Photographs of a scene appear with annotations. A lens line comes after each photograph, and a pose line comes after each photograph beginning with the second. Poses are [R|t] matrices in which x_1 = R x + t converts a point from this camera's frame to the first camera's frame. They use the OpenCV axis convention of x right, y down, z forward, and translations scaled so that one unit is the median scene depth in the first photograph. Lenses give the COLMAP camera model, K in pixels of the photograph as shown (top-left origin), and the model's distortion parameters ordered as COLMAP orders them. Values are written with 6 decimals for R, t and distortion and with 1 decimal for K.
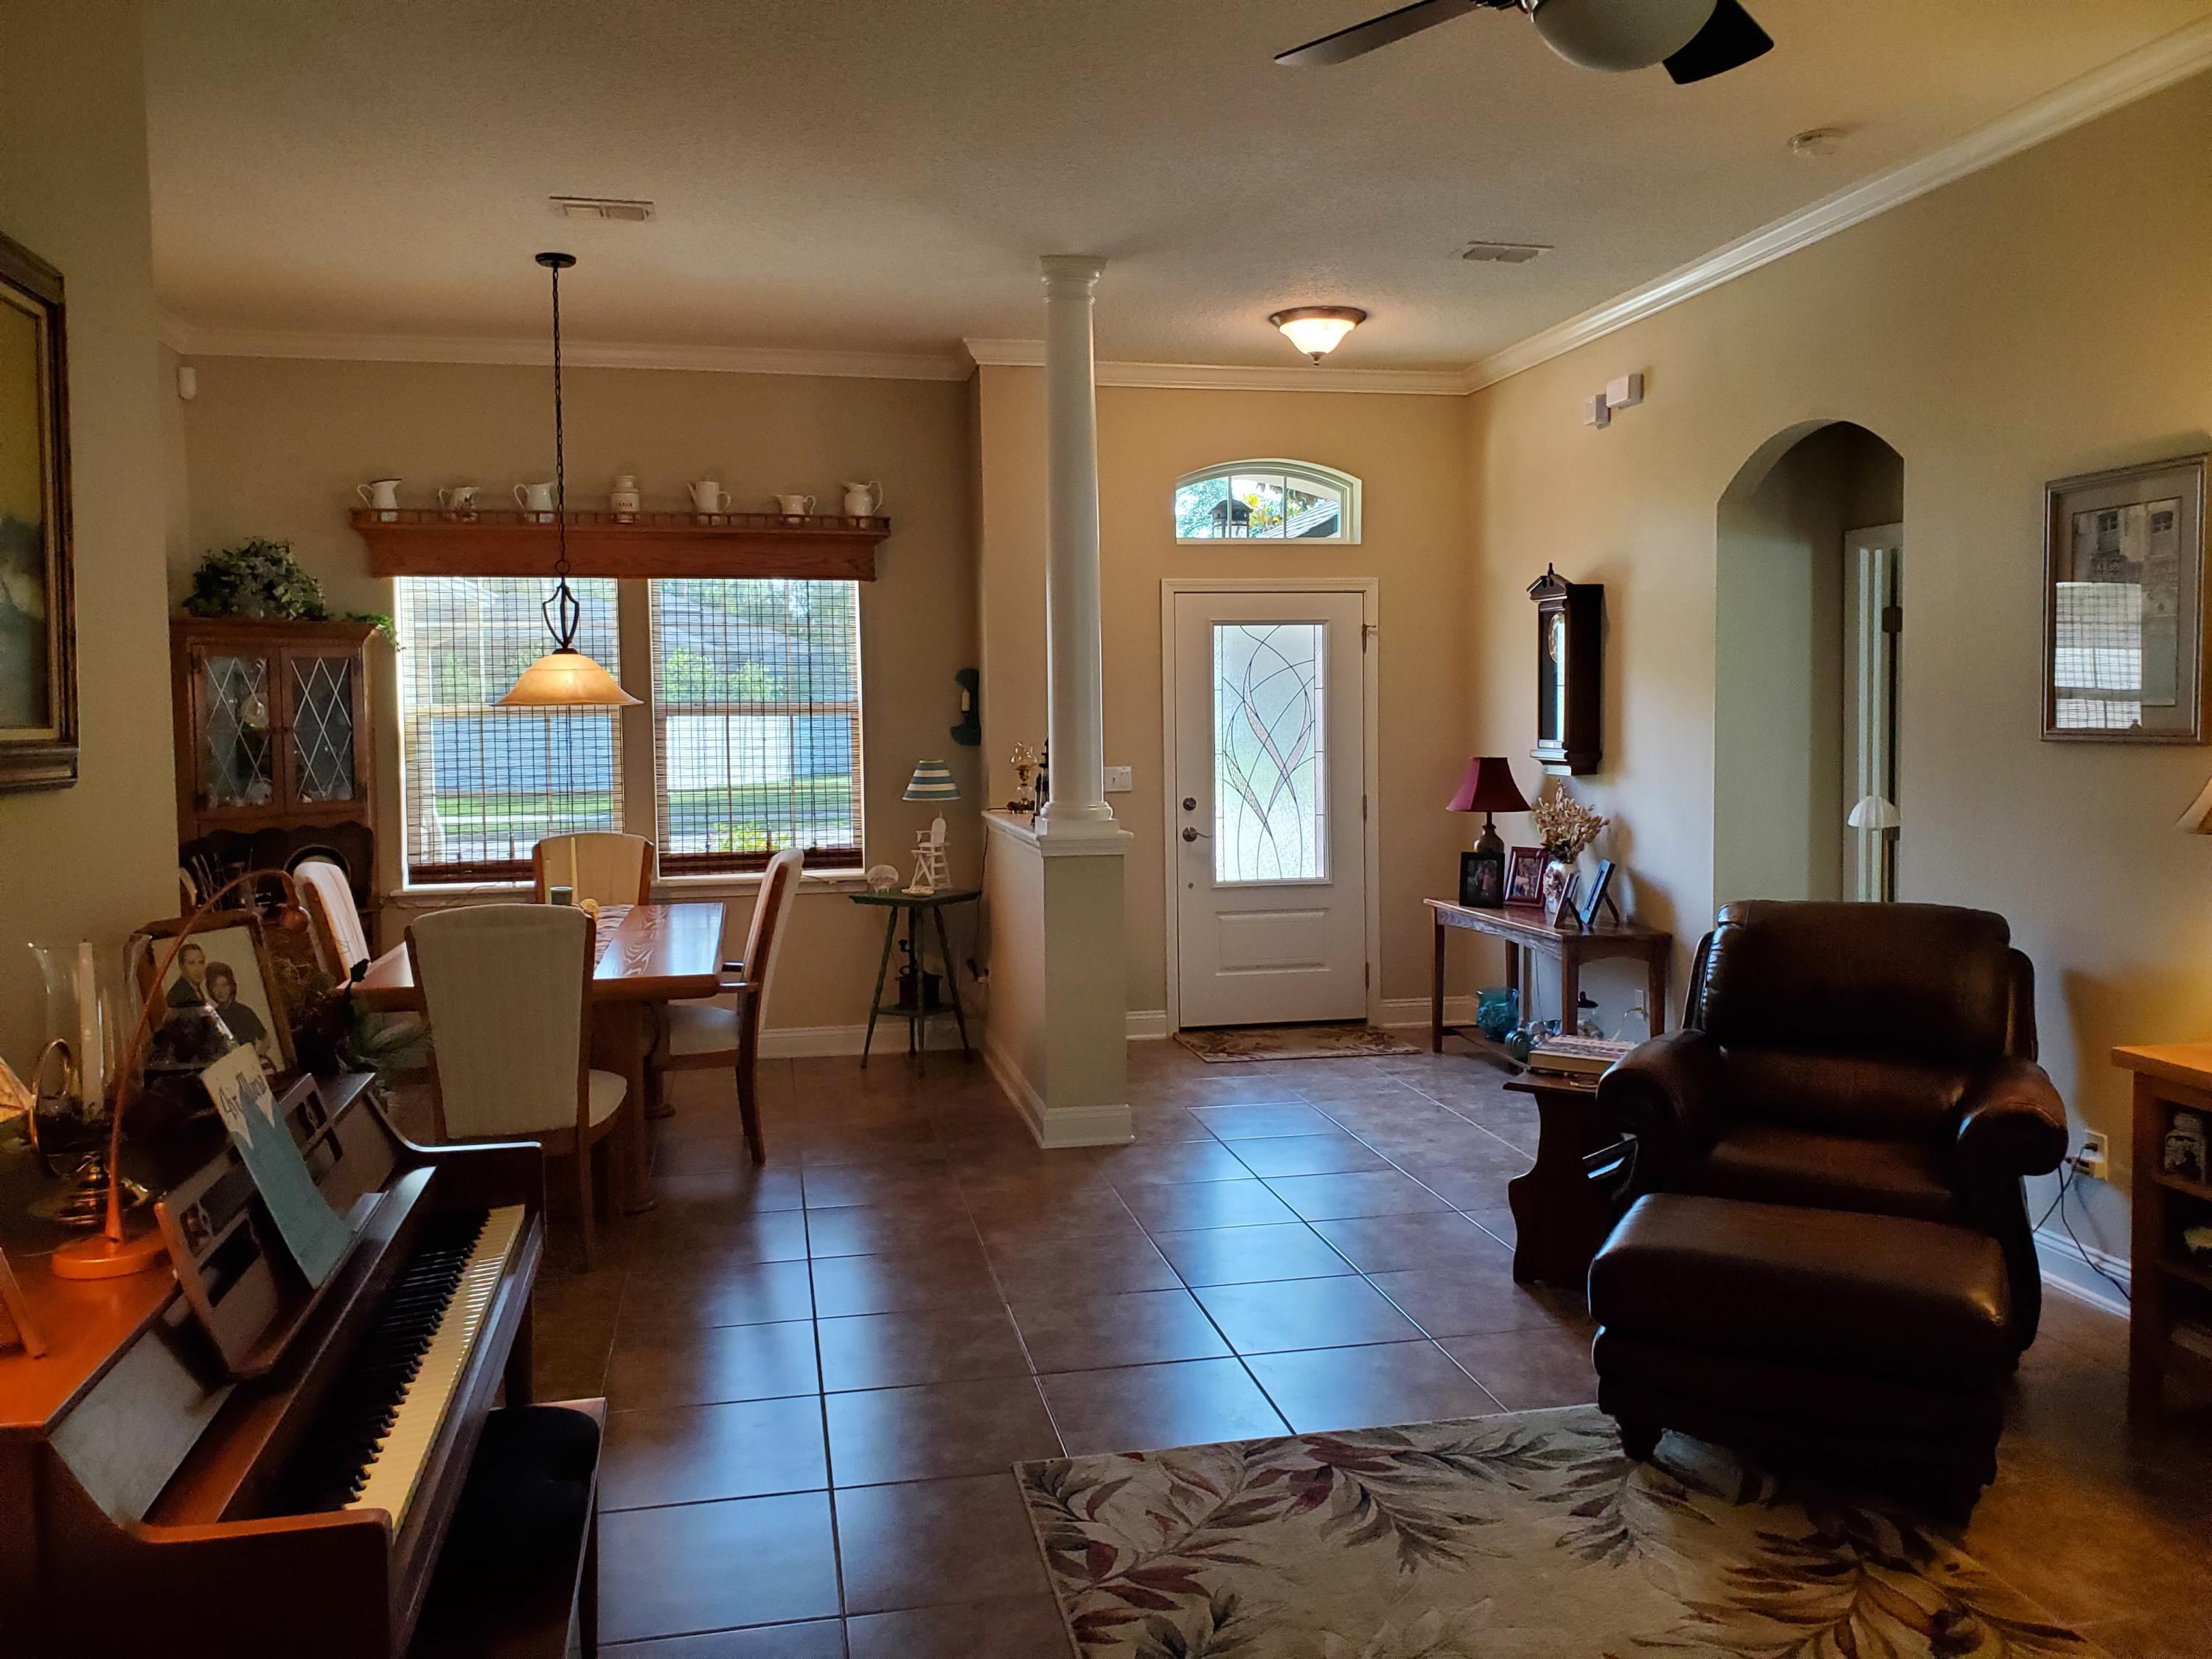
lens RADIAL K [[1721.8, 0, 1097.9], [0, 1721.8, 792.2], [0, 0, 1]] dist [0.051575, -0.044257]
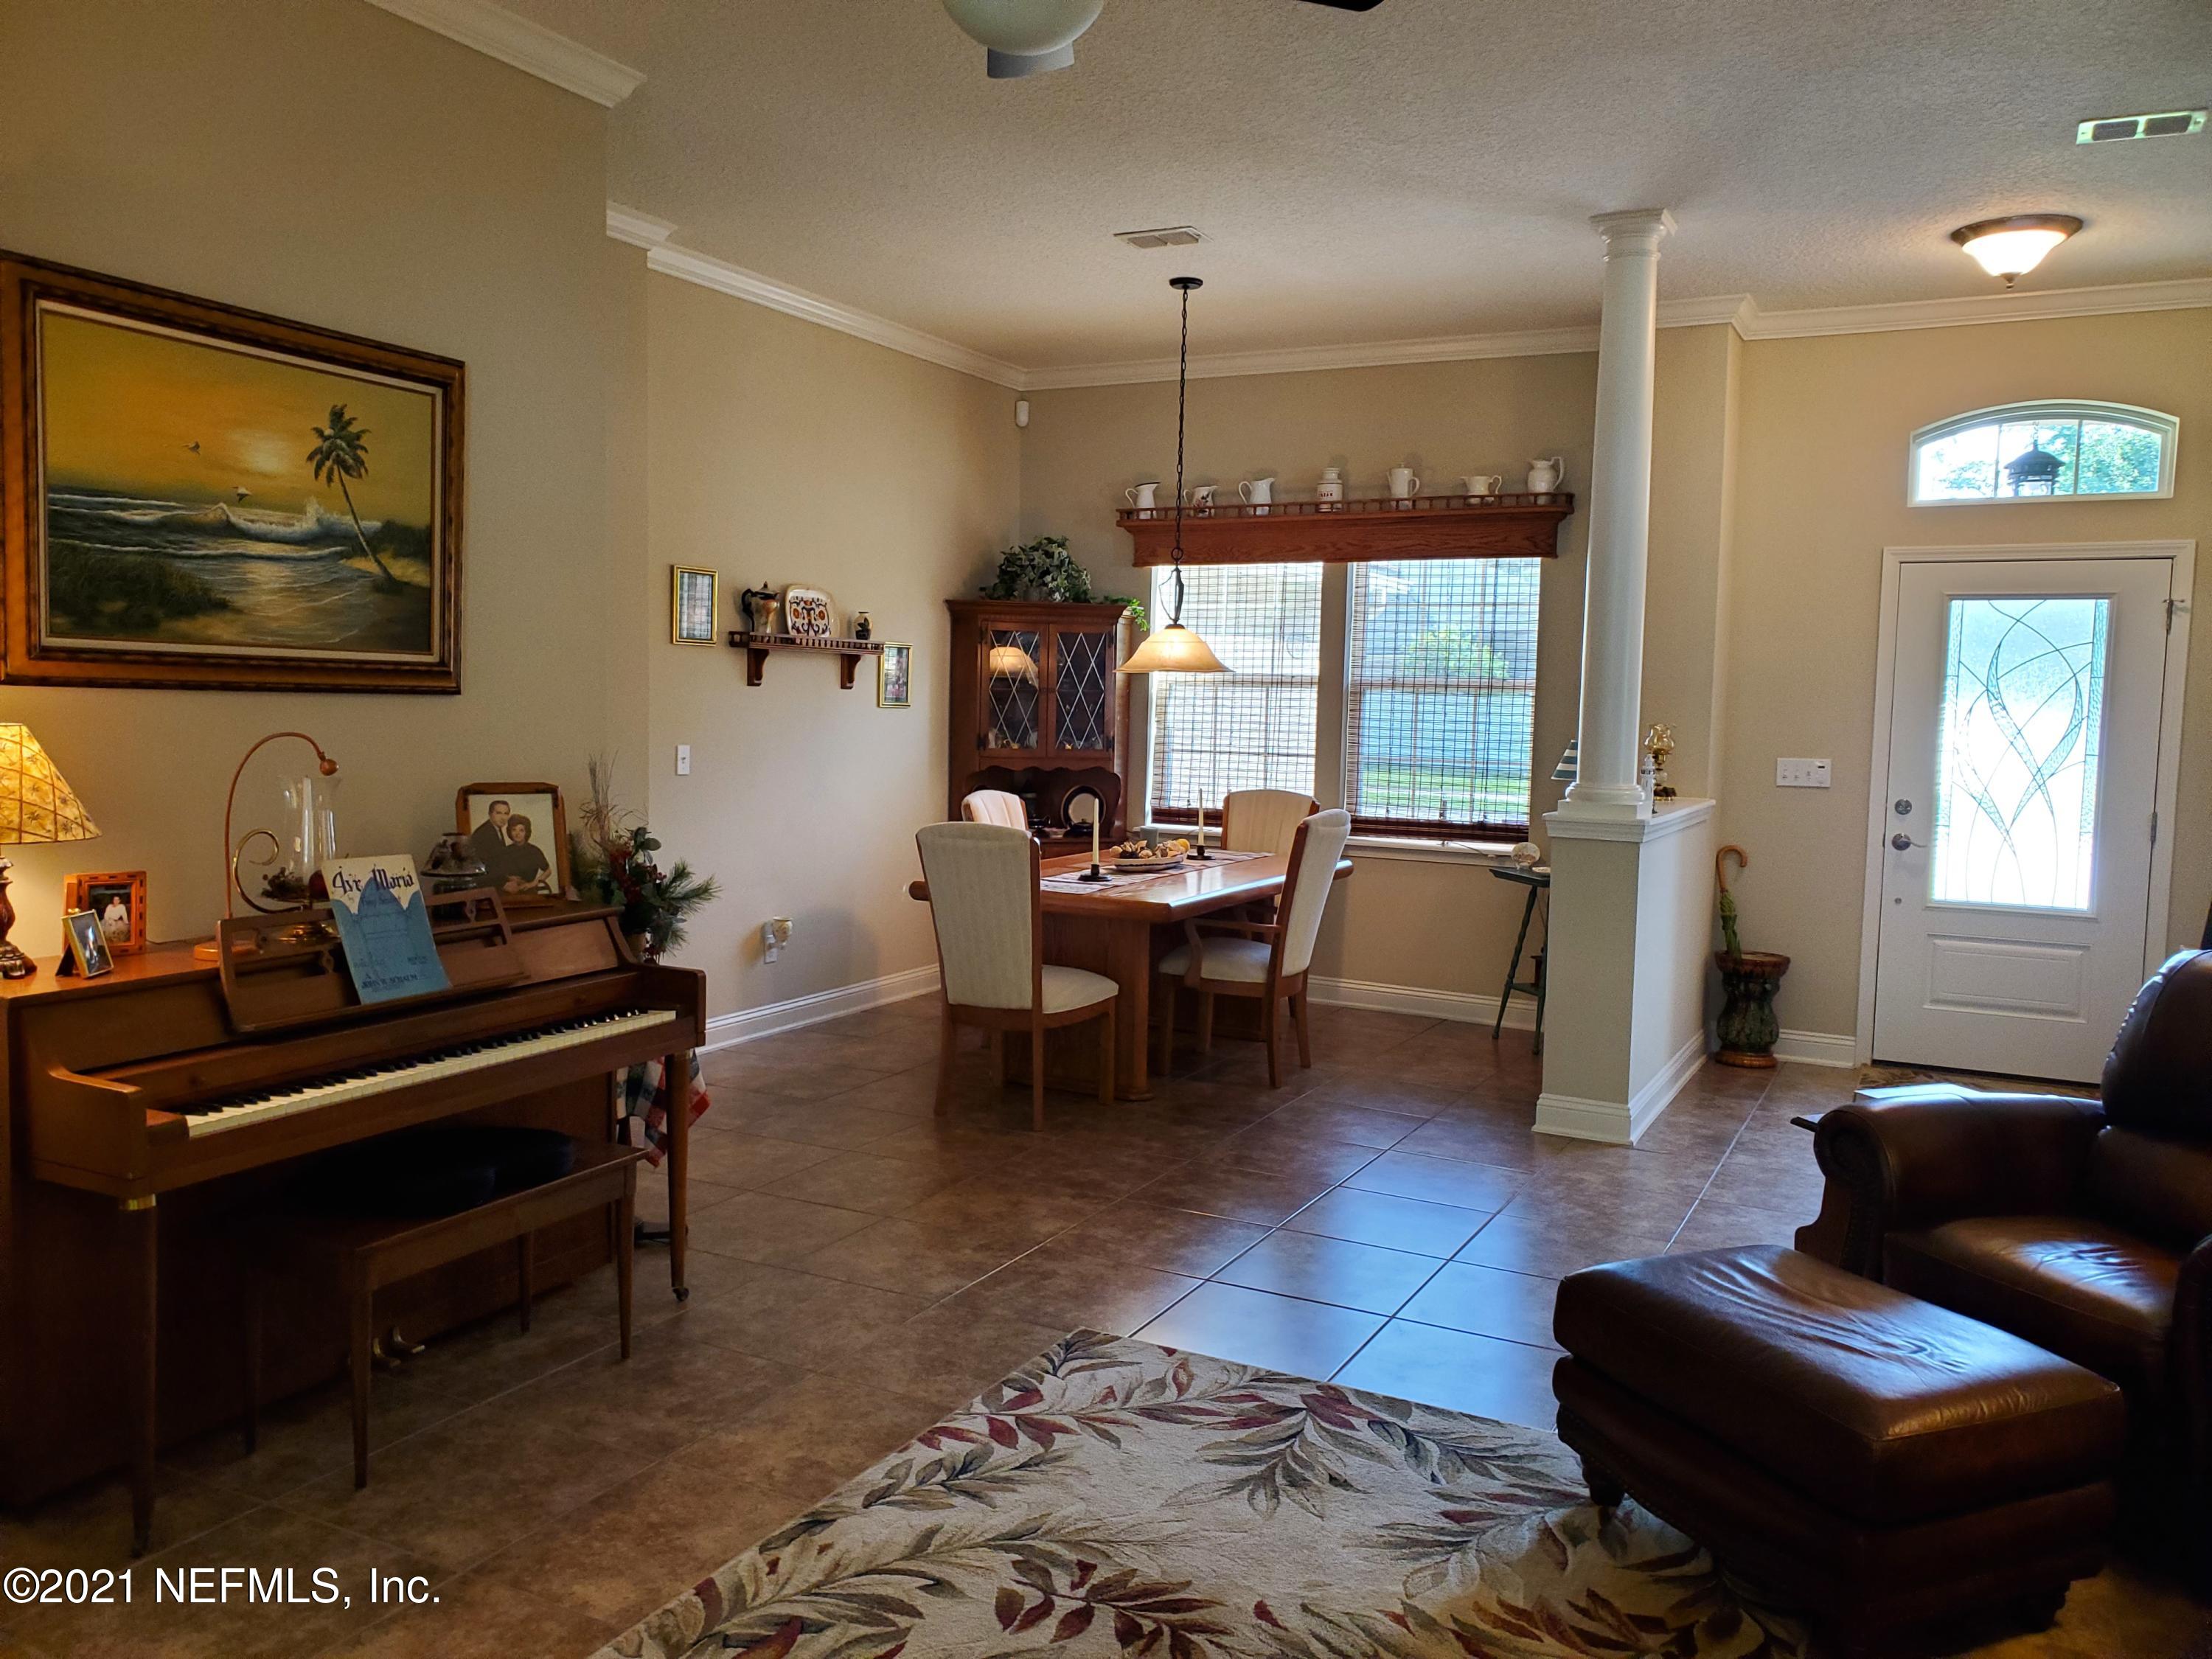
lens RADIAL K [[1721.8, 0, 1090.7], [0, 1721.8, 816.5], [0, 0, 1]] dist [0.051575, -0.044257]
pose [[0.768464, 0.074723, -0.635515, 0.339980], [-0.063489, 0.997161, 0.040474, 0.002852], [0.636735, 0.009246, 0.771027, 0.065401]]
